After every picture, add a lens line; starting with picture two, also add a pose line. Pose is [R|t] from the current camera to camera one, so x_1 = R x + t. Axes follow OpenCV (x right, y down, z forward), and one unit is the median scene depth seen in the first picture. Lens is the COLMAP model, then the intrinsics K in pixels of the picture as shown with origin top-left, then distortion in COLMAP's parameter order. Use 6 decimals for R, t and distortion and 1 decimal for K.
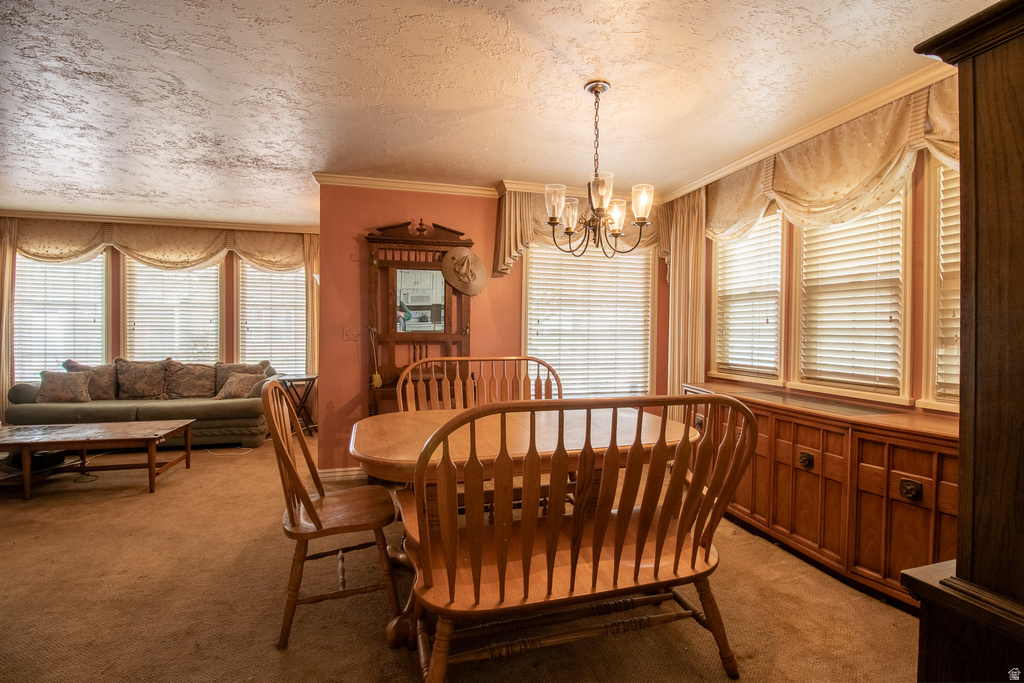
lens RADIAL K [[474.1, 0, 516.9], [0, 474.1, 336.6], [0, 0, 1]] dist [-0.003611, -0.011064]
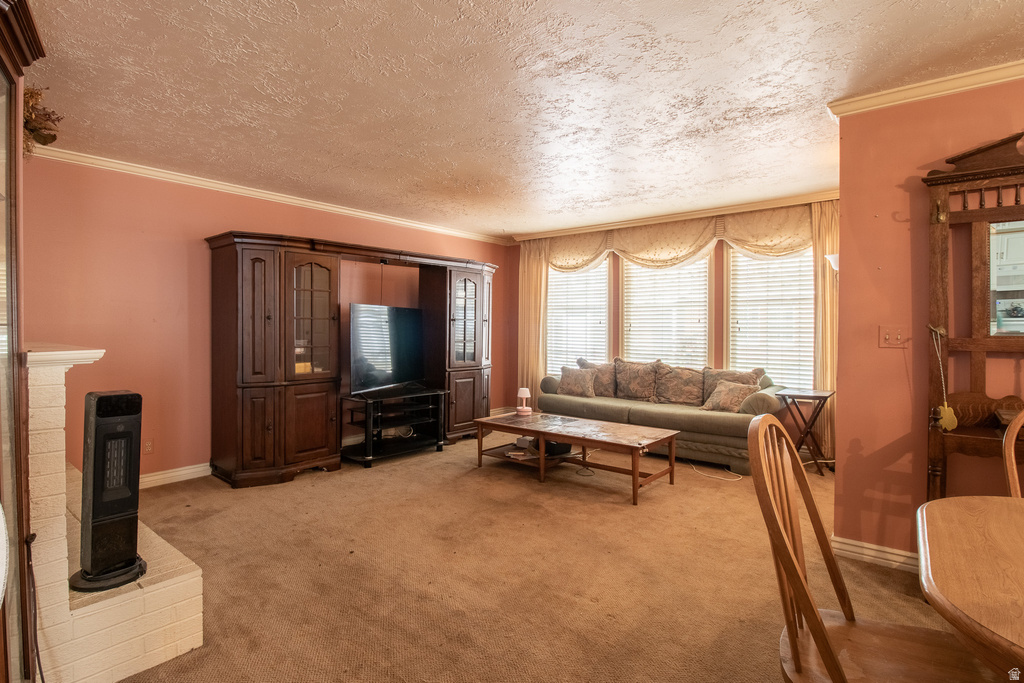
lens RADIAL K [[474.1, 0, 500.8], [0, 474.1, 331.5], [0, 0, 1]] dist [-0.003611, -0.011064]
pose [[0.545277, 0.001863, -0.838254, -0.111173], [-0.008412, 0.999959, -0.003250, -0.007537], [0.838214, 0.008824, 0.545270, 0.219065]]
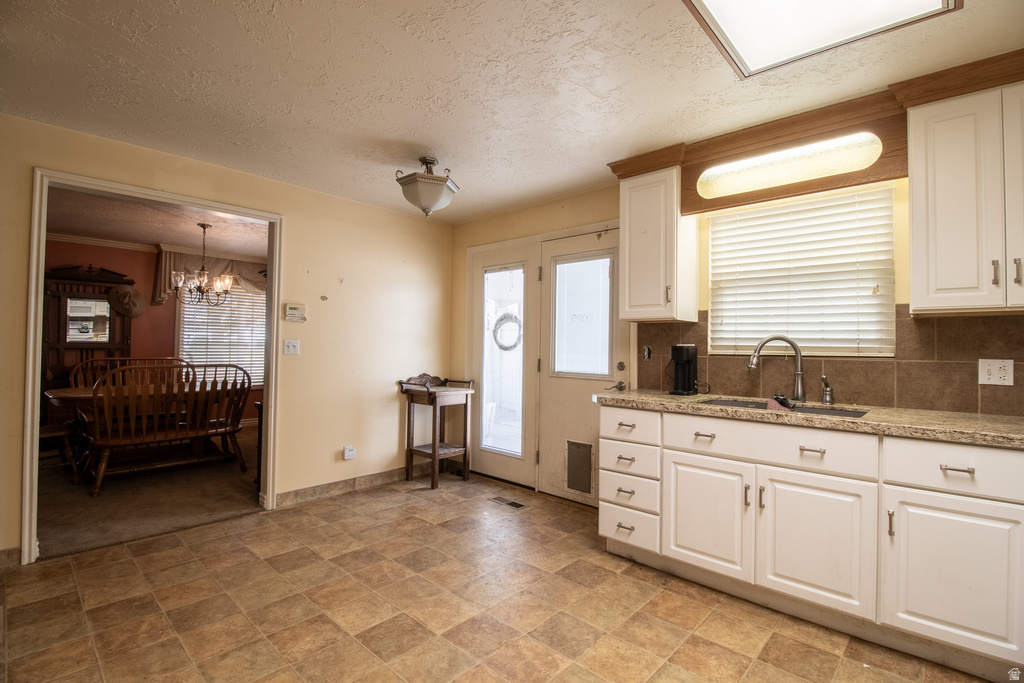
lens RADIAL K [[474.1, 0, 516.3], [0, 474.1, 339.4], [0, 0, 1]] dist [-0.003611, -0.011064]
pose [[0.846695, 0.014976, 0.531867, 0.149301], [-0.003795, 0.999748, -0.022109, 0.009354], [-0.532065, 0.016701, 0.846539, -0.950171]]
